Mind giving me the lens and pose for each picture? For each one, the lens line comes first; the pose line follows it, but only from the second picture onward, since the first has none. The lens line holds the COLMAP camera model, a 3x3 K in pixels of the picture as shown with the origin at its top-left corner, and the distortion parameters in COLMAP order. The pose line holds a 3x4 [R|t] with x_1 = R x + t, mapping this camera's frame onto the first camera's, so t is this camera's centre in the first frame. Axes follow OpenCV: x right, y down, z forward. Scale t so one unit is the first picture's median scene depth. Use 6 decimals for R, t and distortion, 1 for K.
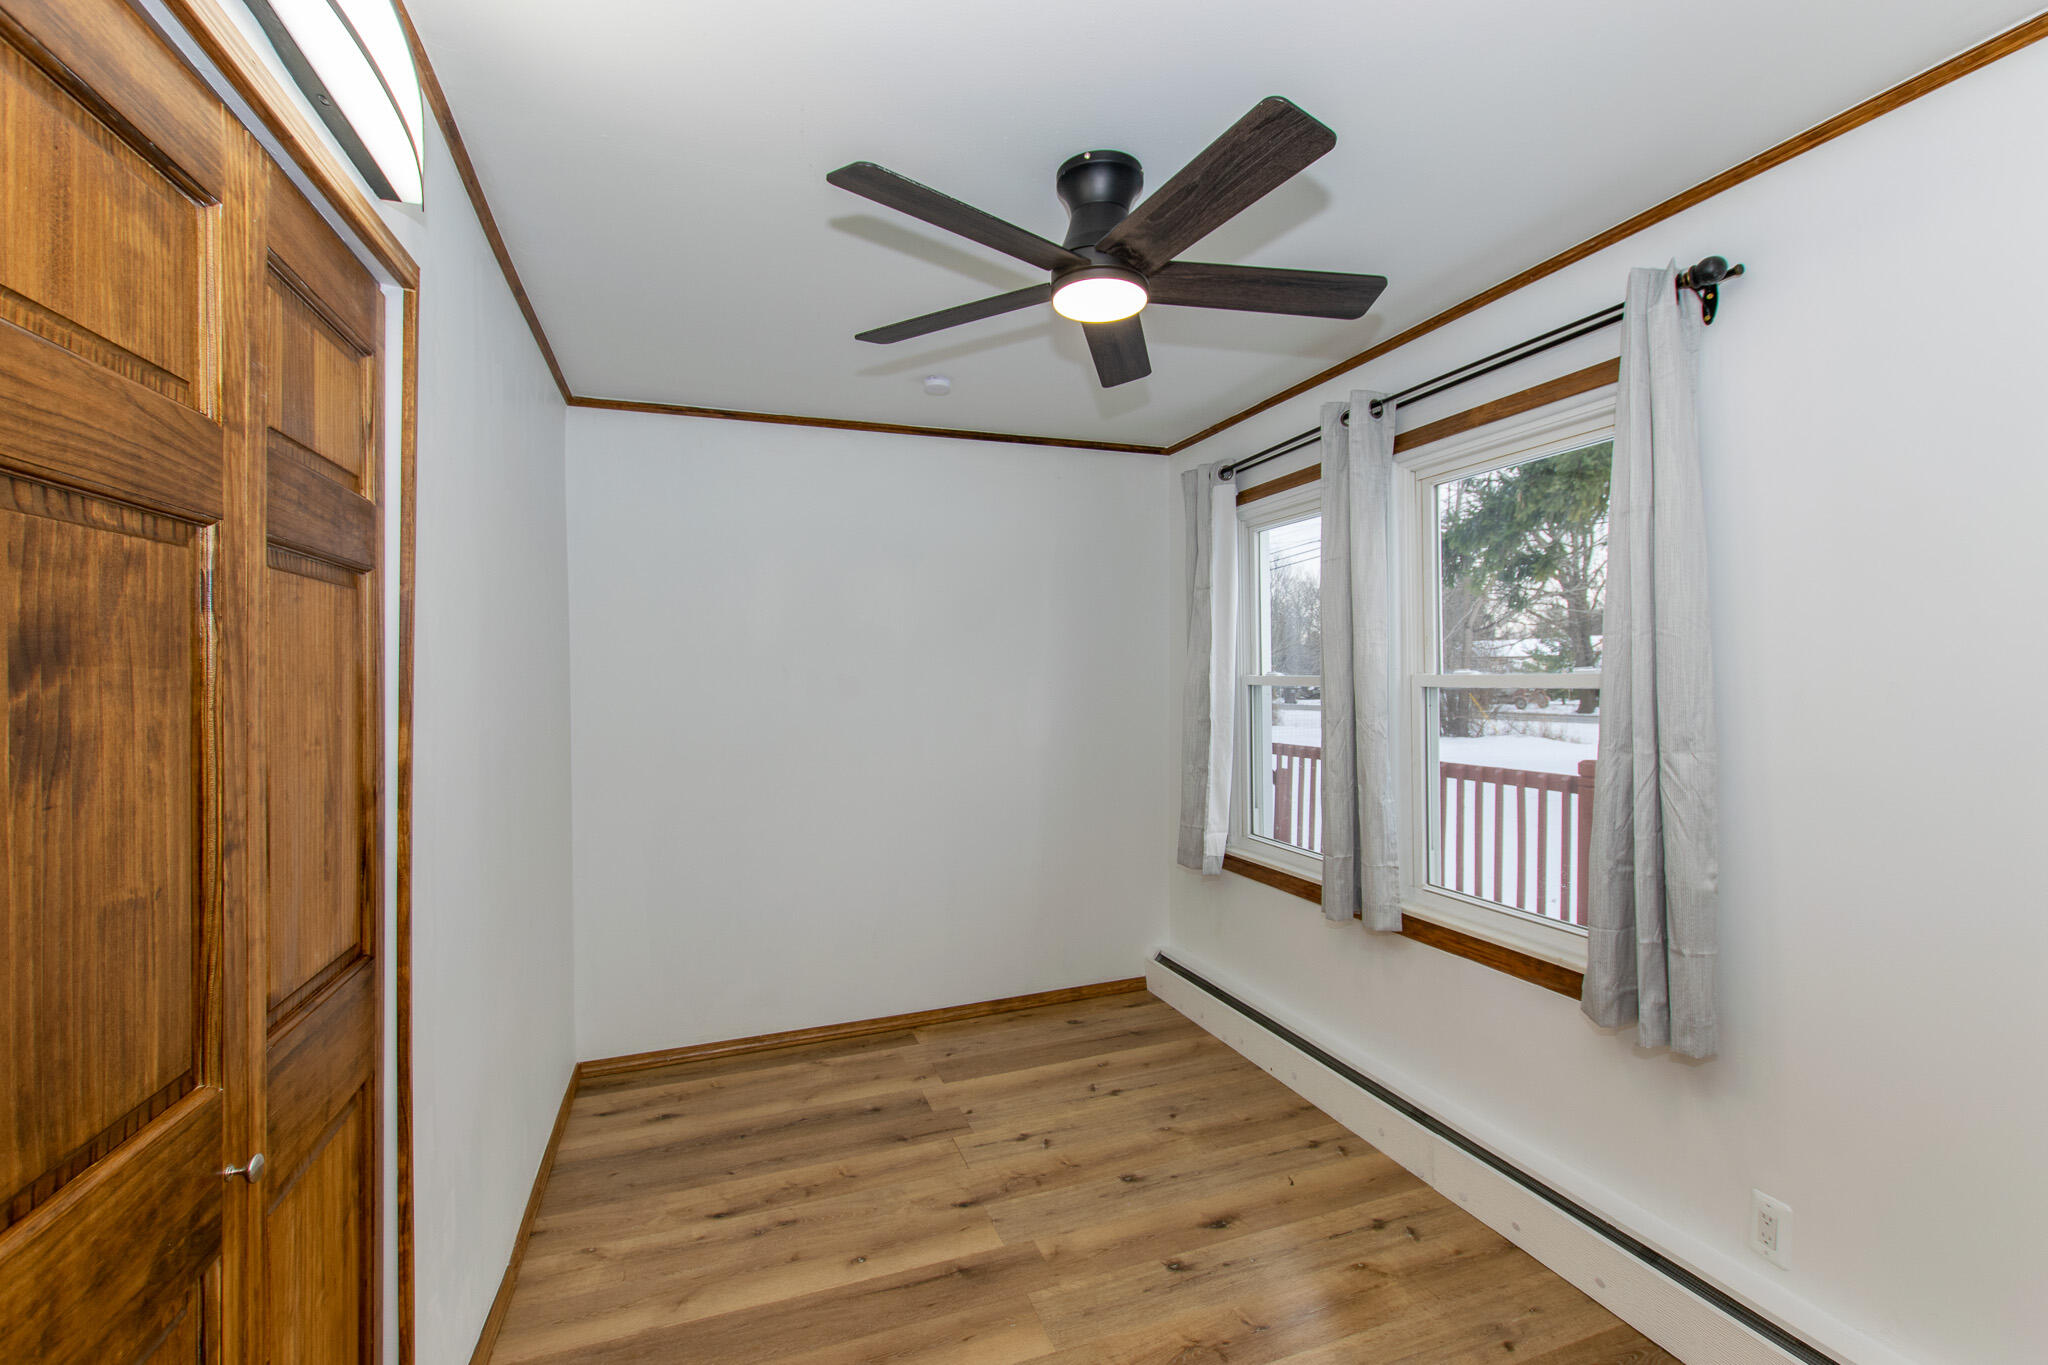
lens RADIAL K [[882.1, 0, 1026.1], [0, 882.1, 693.4], [0, 0, 1]] dist [-0.000421, -0.000724]
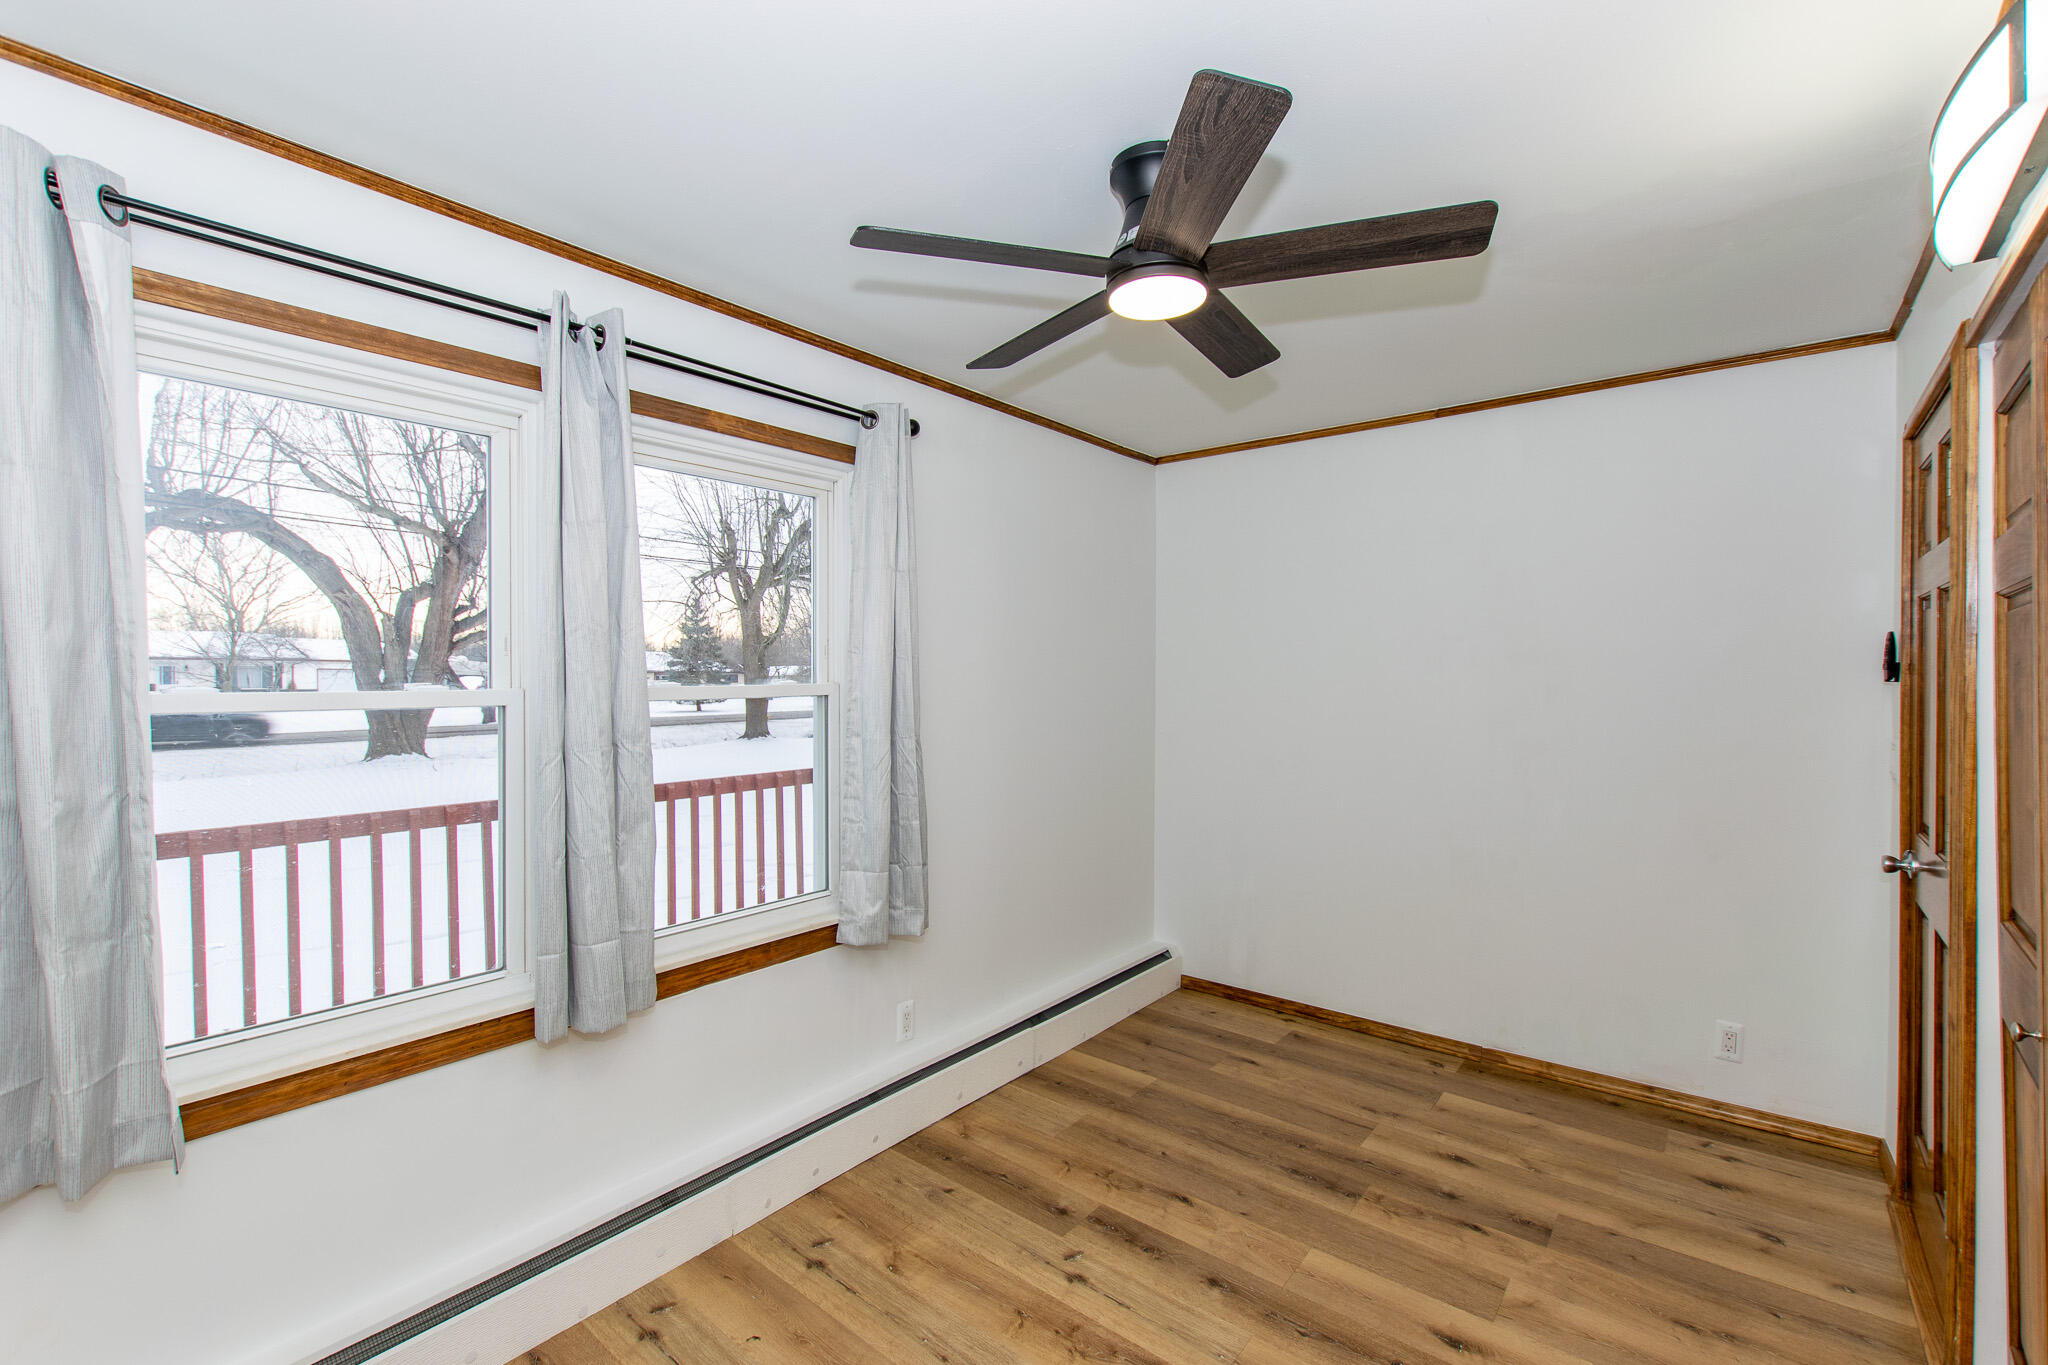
lens RADIAL K [[882.1, 0, 1026.1], [0, 882.1, 693.4], [0, 0, 1]] dist [-0.000421, -0.000724]
pose [[-0.520016, -0.013085, 0.854056, -0.504601], [0.018059, 0.999491, 0.026309, -0.032749], [-0.853966, 0.029105, -0.519515, 1.240386]]
